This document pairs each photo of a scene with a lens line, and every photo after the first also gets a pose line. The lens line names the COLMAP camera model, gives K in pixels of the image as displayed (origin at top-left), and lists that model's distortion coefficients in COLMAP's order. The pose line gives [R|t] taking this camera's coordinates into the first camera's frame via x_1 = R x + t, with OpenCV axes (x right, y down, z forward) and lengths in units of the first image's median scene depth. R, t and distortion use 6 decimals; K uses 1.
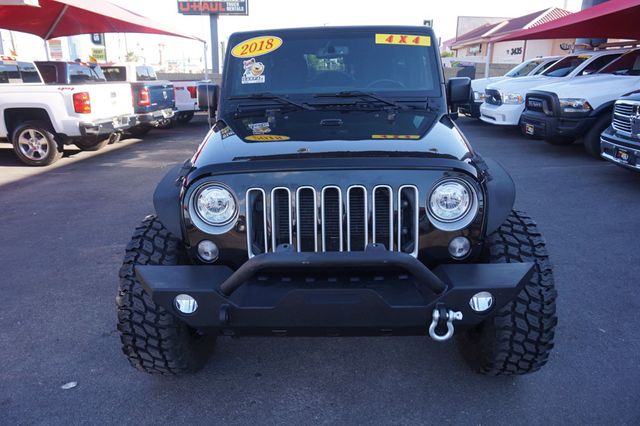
lens RADIAL K [[433.7, 0, 320.3], [0, 433.7, 209.2], [0, 0, 1]] dist [-0.037276, 0.041458]
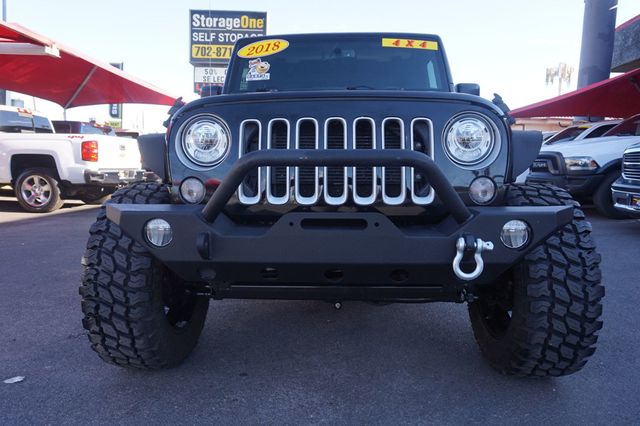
lens RADIAL K [[433.7, 0, 319.9], [0, 433.7, 209.5], [0, 0, 1]] dist [-0.037276, 0.041458]
pose [[0.999639, 0.023932, -0.012240, 0.006639], [-0.025873, 0.980131, -0.196655, 0.247686], [0.007290, 0.196901, 0.980396, 0.130353]]
